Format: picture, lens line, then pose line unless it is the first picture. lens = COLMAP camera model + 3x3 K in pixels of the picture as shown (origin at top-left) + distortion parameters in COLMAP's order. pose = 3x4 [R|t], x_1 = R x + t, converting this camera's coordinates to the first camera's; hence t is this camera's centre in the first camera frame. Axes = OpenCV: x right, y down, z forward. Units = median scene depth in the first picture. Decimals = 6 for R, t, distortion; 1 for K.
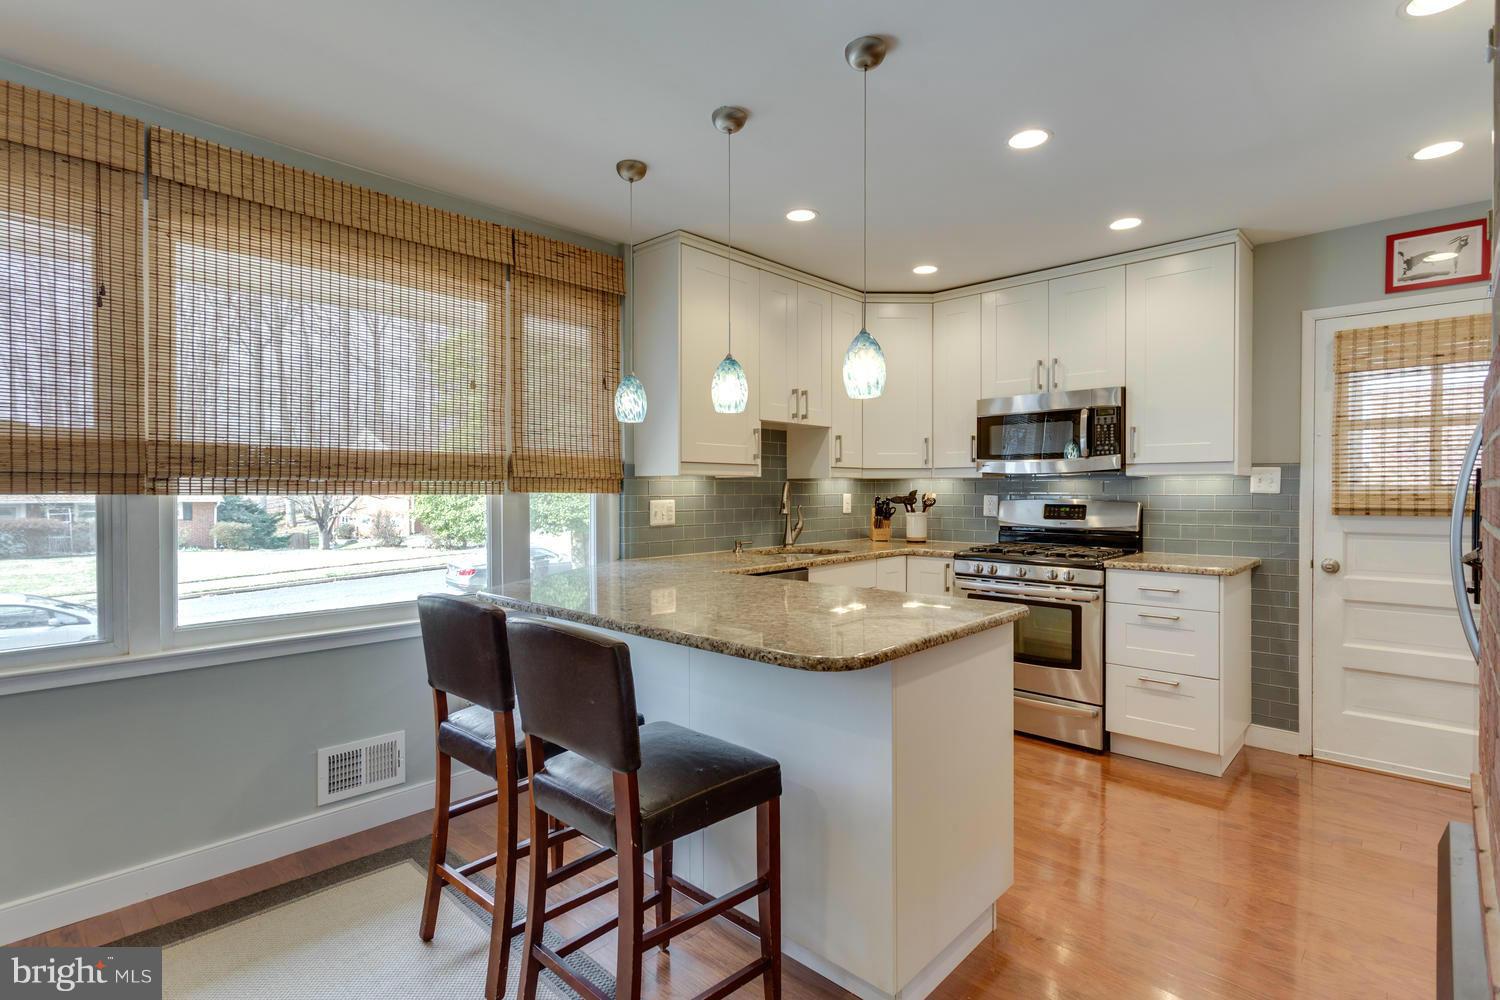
lens RADIAL K [[728.0, 0, 788.6], [0, 728.0, 502.7], [0, 0, 1]] dist [0.003242, 0.000006]
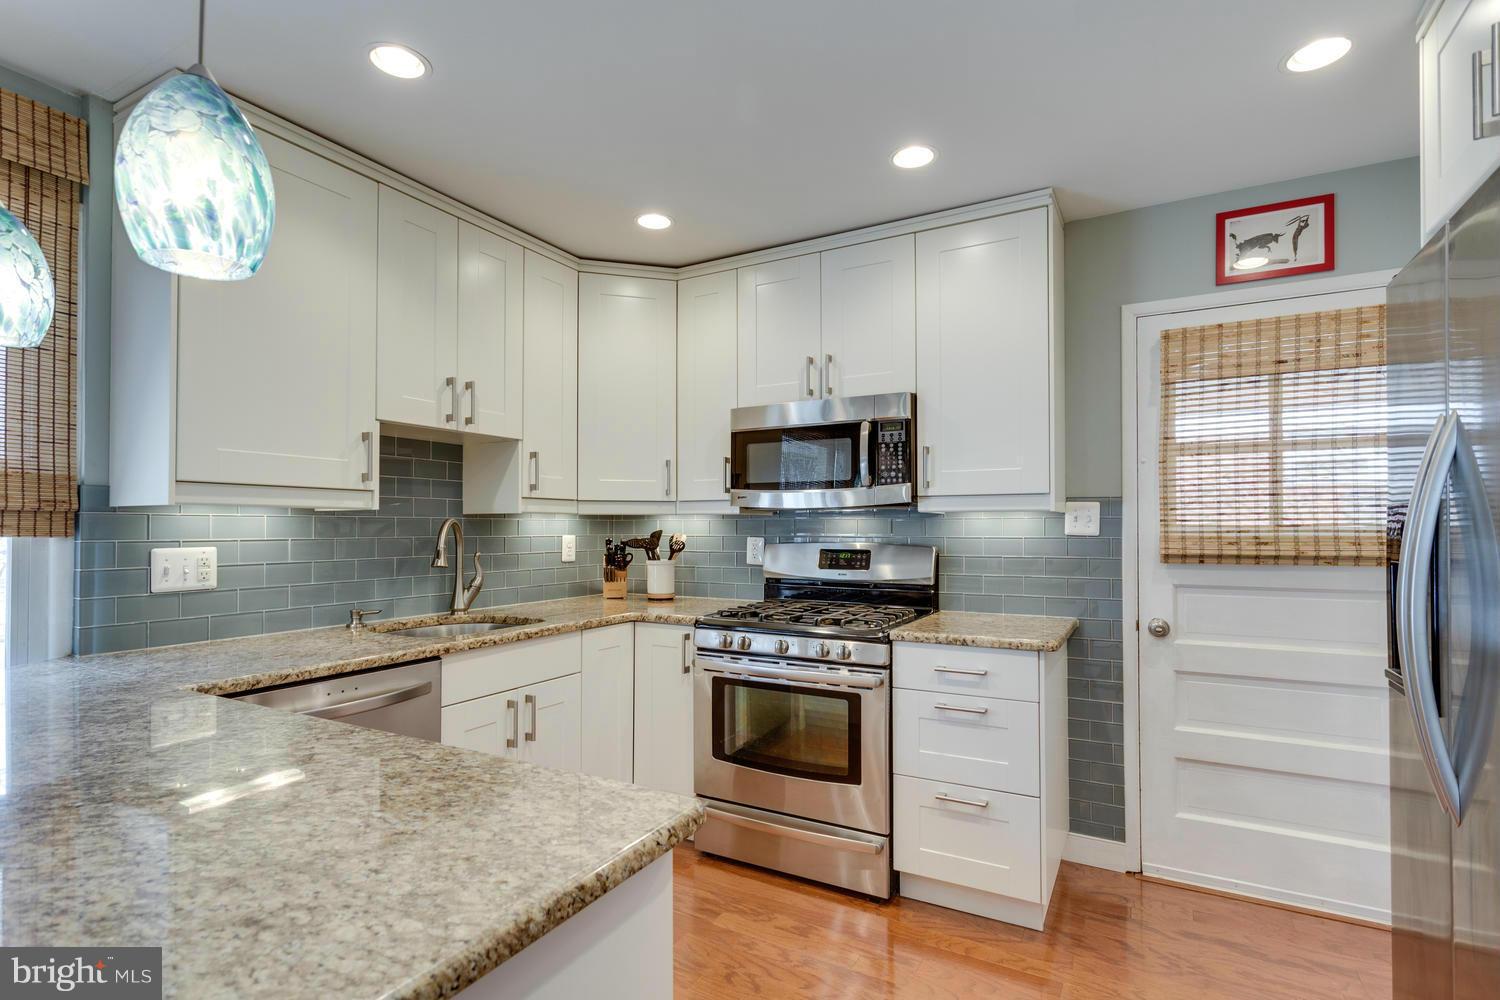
lens RADIAL K [[705.1, 0, 776.6], [0, 705.1, 522.9], [0, 0, 1]] dist [0.001453, 0.000856]
pose [[0.973274, 0.003160, 0.229625, 0.157413], [0.002686, 0.999680, -0.025143, -0.007930], [-0.229631, 0.025087, 0.972954, 0.332493]]
